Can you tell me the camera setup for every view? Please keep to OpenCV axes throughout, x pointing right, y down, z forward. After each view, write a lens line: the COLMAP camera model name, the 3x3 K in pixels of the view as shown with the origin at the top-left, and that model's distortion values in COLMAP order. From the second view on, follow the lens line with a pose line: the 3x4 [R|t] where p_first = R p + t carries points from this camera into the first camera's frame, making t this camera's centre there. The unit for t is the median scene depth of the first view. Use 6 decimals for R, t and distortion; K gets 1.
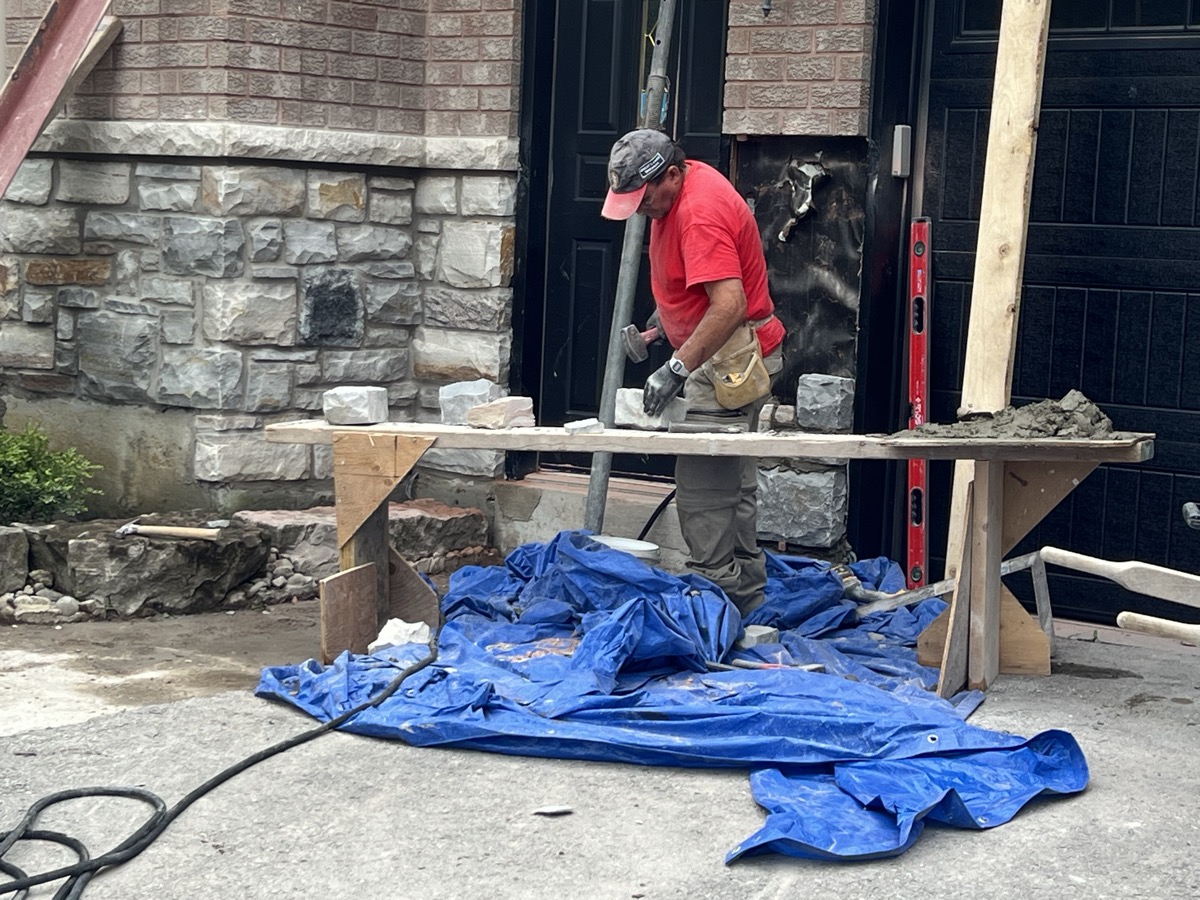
lens RADIAL K [[2406.6, 0, 601.0], [0, 2406.6, 451.6], [0, 0, 1]] dist [0.242242, 0.000000]
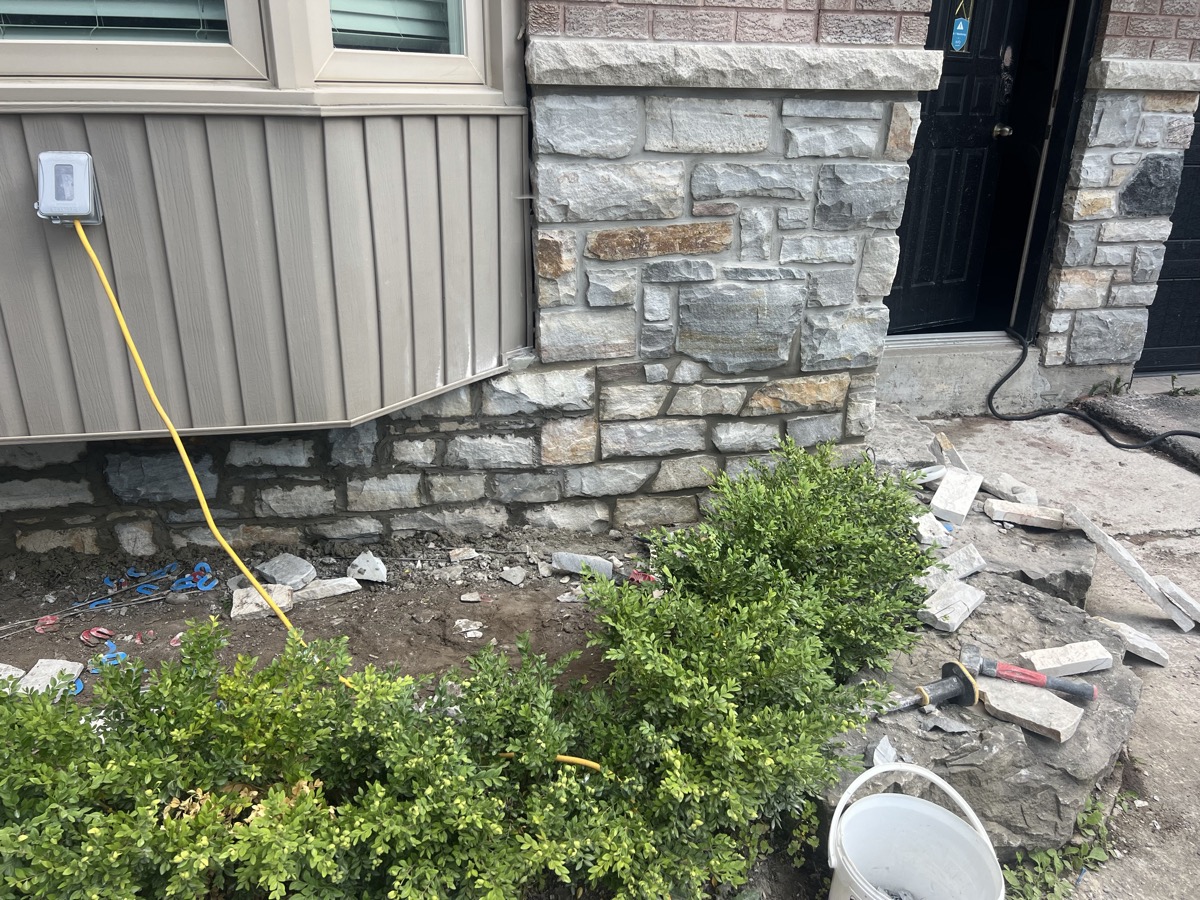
lens RADIAL K [[911.4, 0, 599.3], [0, 911.4, 449.6], [0, 0, 1]] dist [0.032743, -0.032748]
pose [[0.623509, -0.311780, 0.716958, -0.496898], [0.082119, 0.938087, 0.336526, -0.117669], [-0.777491, -0.150951, 0.610509, 0.845351]]
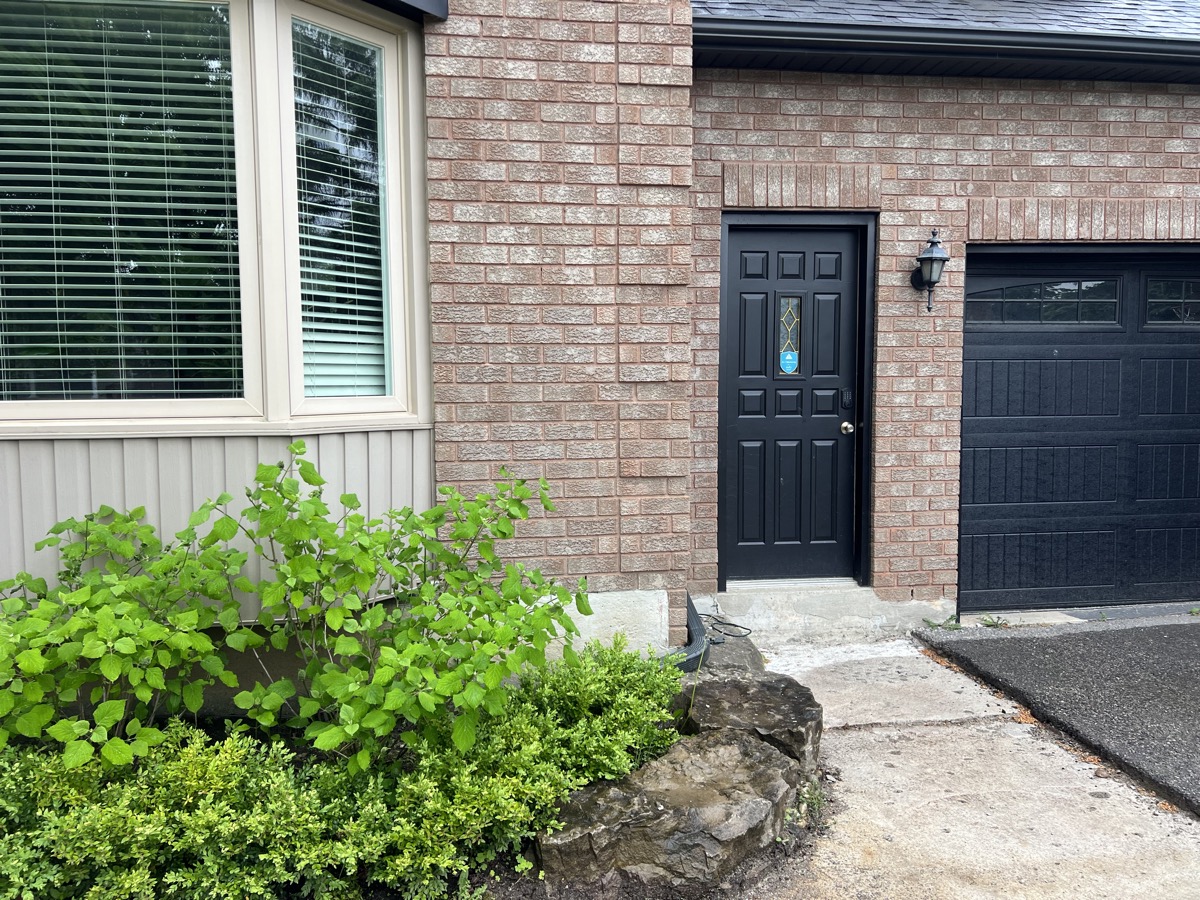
lens RADIAL K [[911.4, 0, 599.9], [0, 911.4, 451.3], [0, 0, 1]] dist [0.032743, -0.032748]
pose [[0.678656, -0.096044, 0.728150, -0.551097], [0.109215, 0.993587, 0.029263, -0.114572], [-0.726291, 0.059665, 0.684793, 0.671175]]
